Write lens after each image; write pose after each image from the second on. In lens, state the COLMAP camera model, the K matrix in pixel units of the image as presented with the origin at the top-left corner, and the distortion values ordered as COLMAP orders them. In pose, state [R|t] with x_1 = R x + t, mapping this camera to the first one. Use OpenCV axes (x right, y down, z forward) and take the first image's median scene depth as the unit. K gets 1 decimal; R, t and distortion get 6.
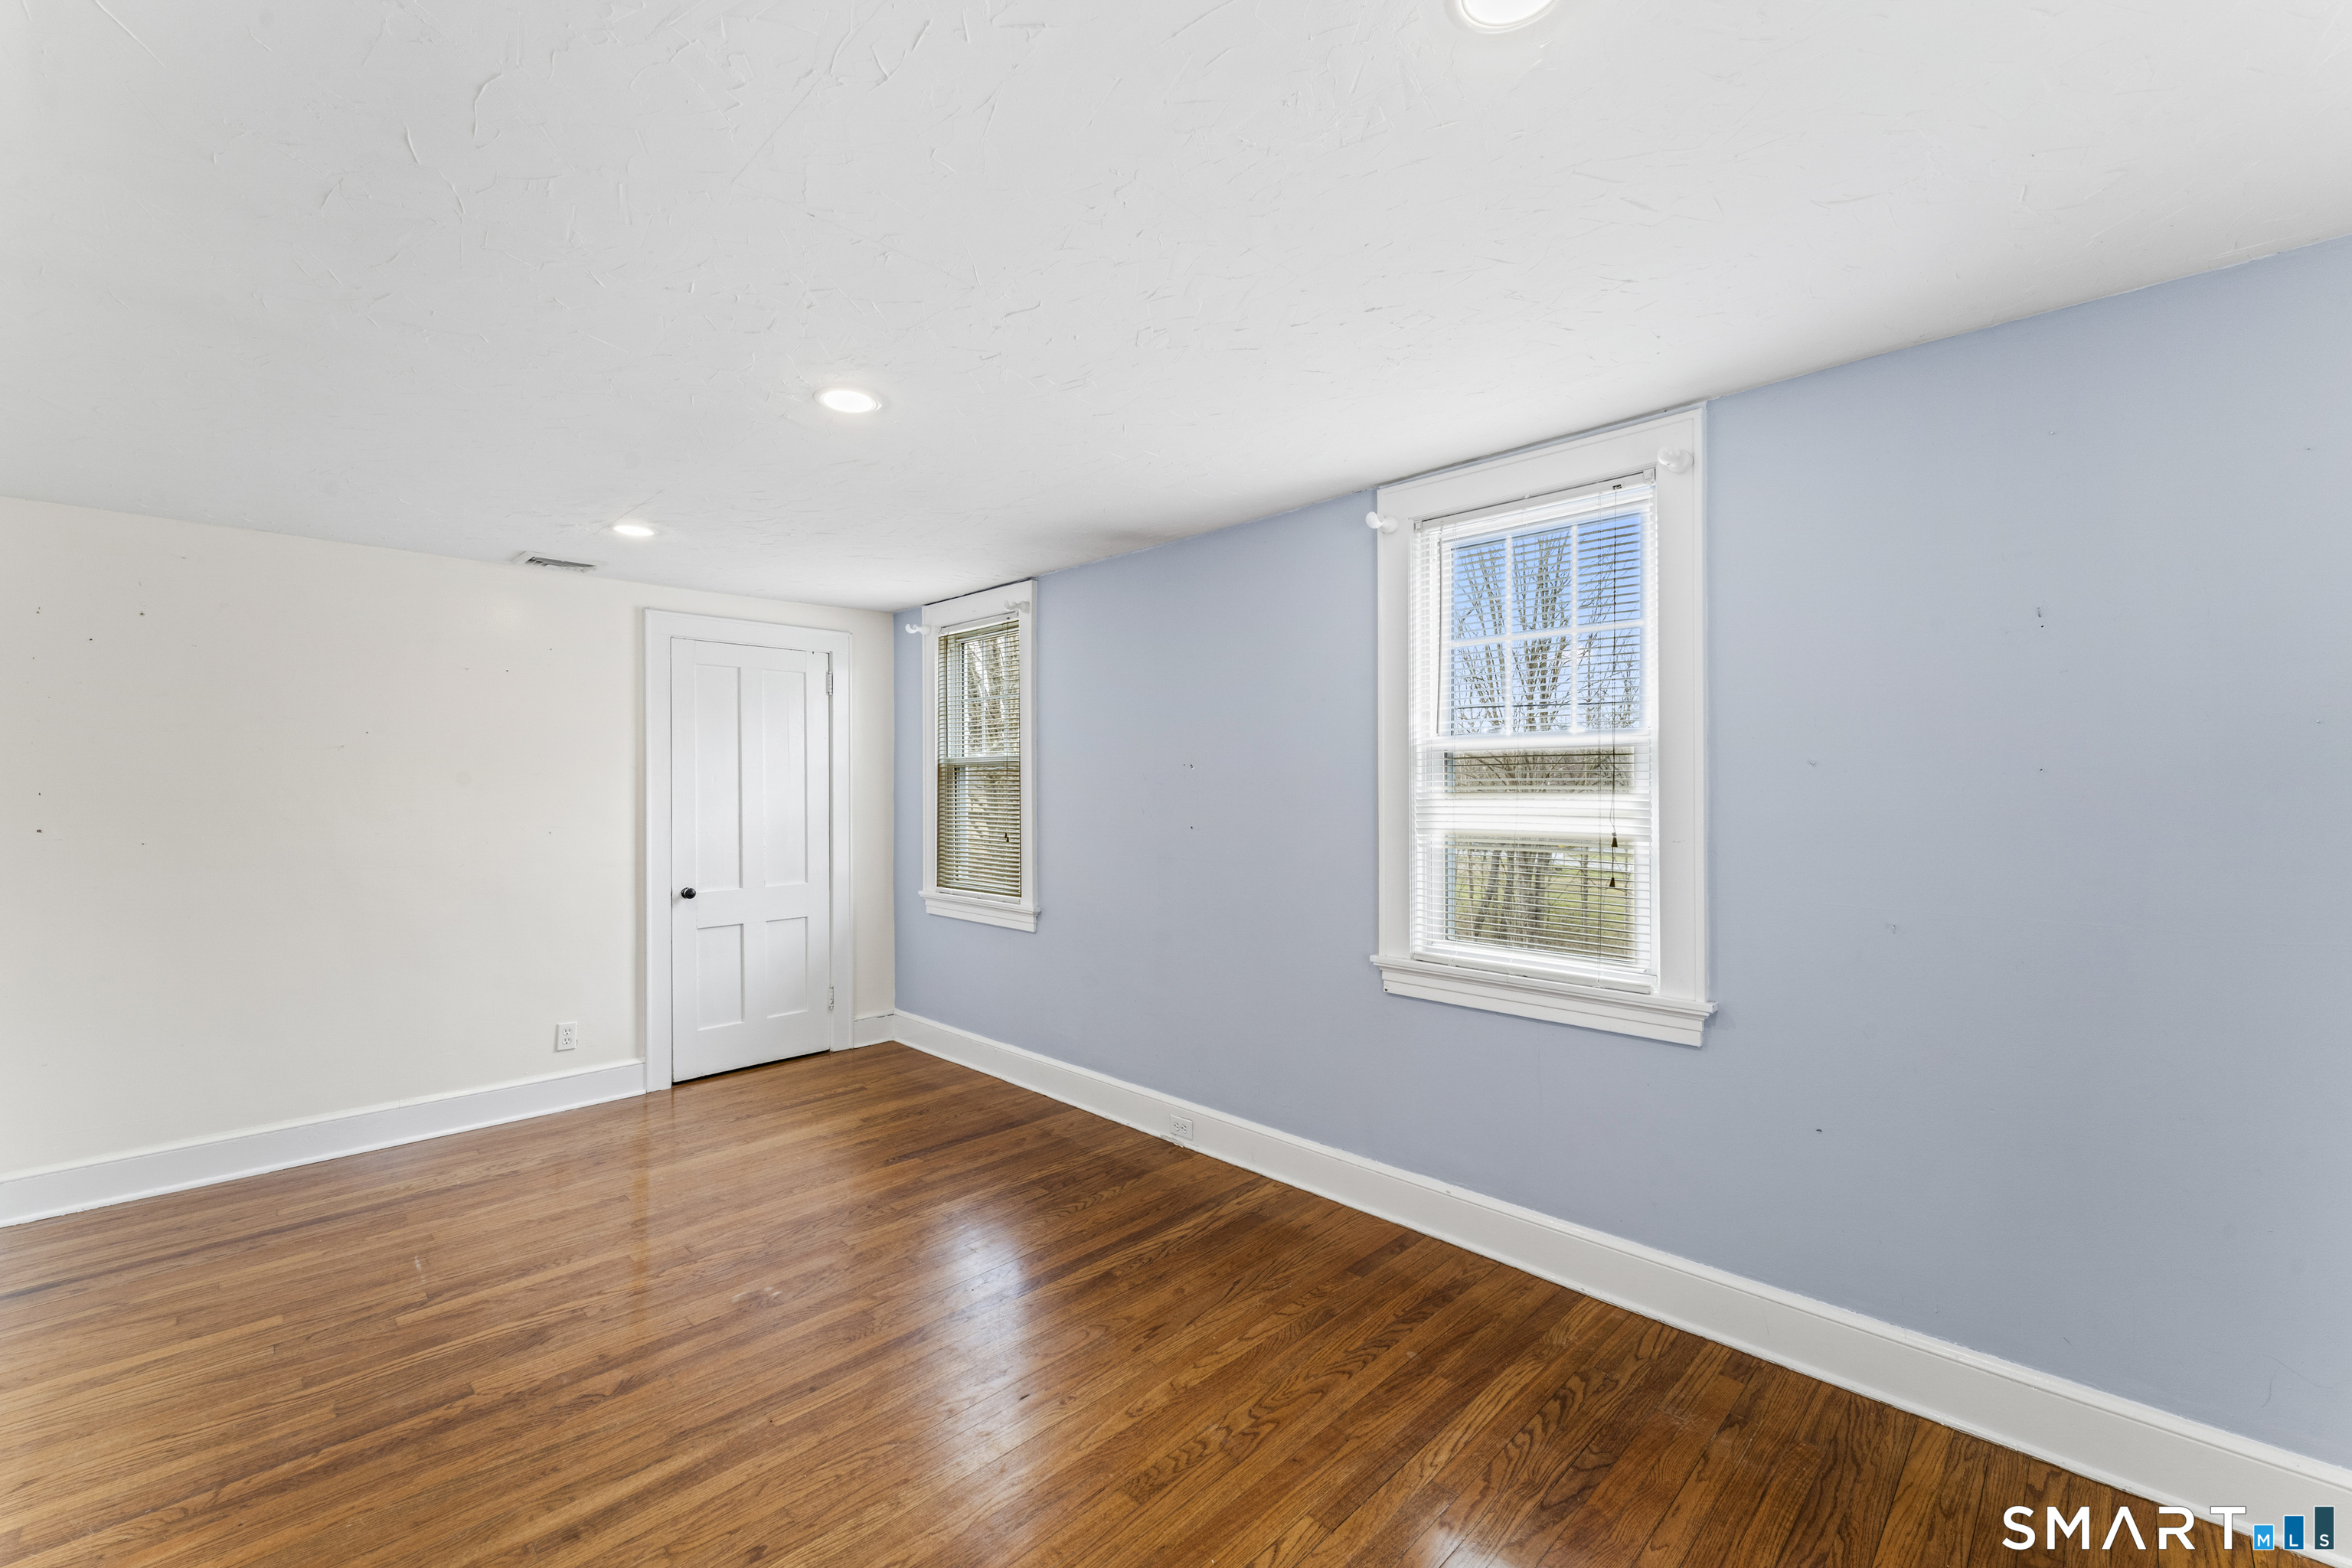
lens RADIAL K [[949.1, 0, 1179.9], [0, 949.1, 777.1], [0, 0, 1]] dist [-0.000791, 0.000780]
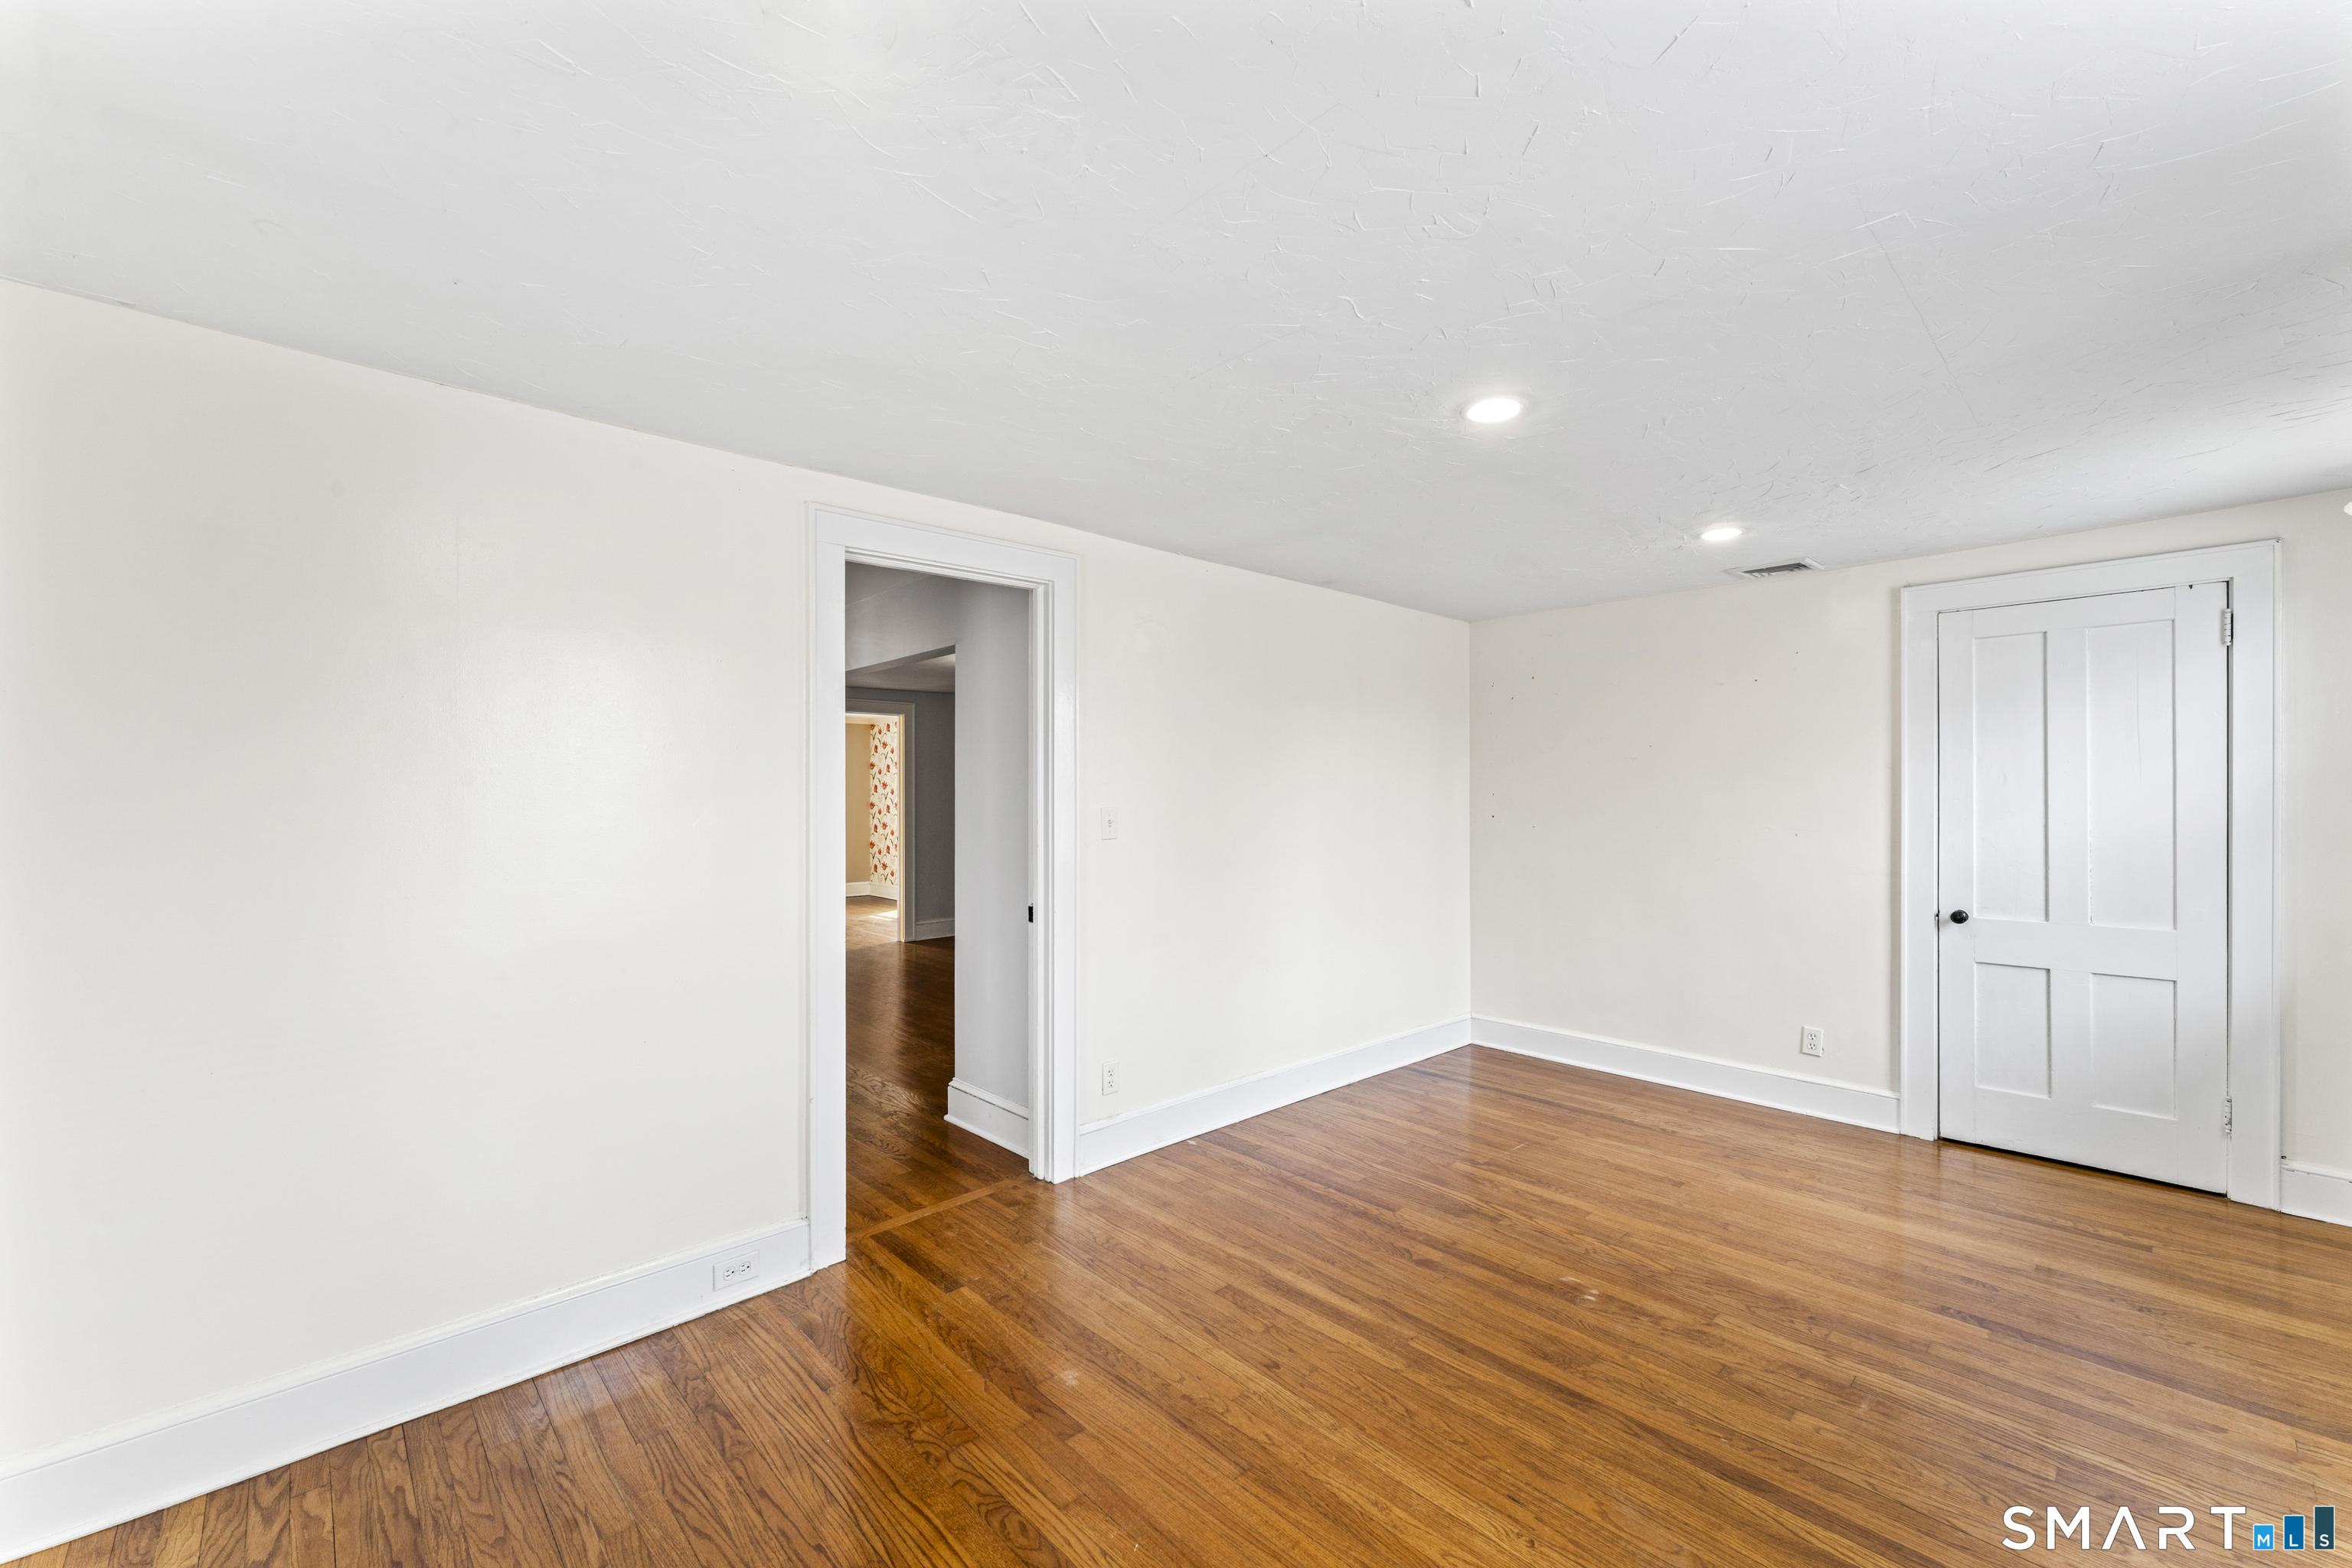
lens RADIAL K [[949.1, 0, 1179.7], [0, 949.1, 792.3], [0, 0, 1]] dist [-0.000791, 0.000780]
pose [[-0.034157, 0.002300, -0.999414, 0.456819], [0.012872, 0.999915, 0.001861, 0.004405], [0.999334, -0.012801, -0.034183, 0.476568]]
